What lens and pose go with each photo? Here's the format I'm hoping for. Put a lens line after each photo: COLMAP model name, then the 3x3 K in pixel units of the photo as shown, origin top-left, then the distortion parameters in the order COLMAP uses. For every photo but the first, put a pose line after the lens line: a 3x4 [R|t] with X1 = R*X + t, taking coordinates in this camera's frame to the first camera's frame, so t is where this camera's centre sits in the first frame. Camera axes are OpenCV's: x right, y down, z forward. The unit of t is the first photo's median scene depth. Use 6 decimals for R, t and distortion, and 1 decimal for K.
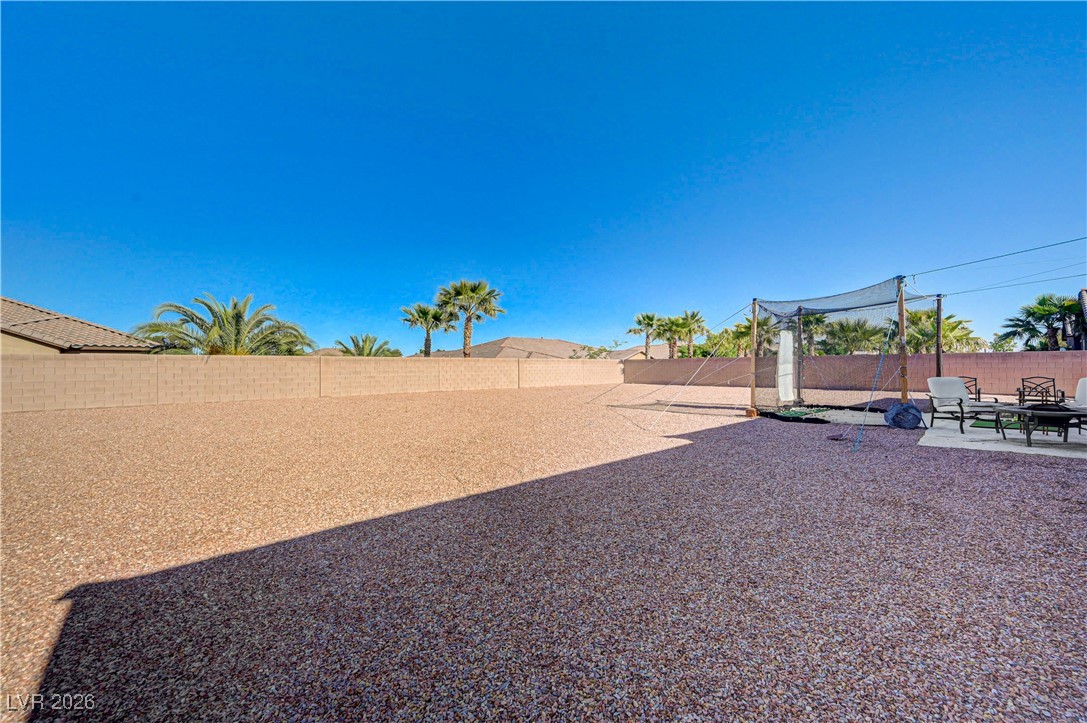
lens RADIAL K [[447.9, 0, 544.2], [0, 447.9, 364.6], [0, 0, 1]] dist [0.001556, 0.000059]
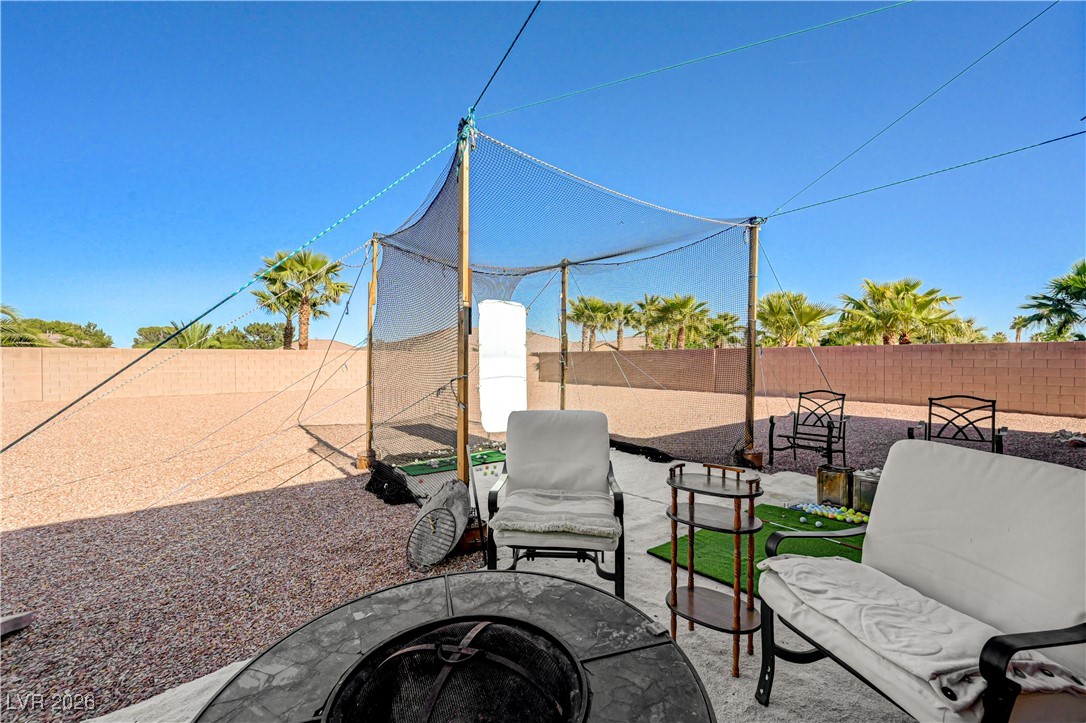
lens RADIAL K [[444.4, 0, 543.8], [0, 444.4, 358.2], [0, 0, 1]] dist [0.000640, -0.000011]
pose [[0.996842, 0.003193, -0.079343, 0.336020], [-0.002980, 0.999992, 0.002799, -0.004201], [0.079351, -0.002554, 0.996843, 0.247777]]
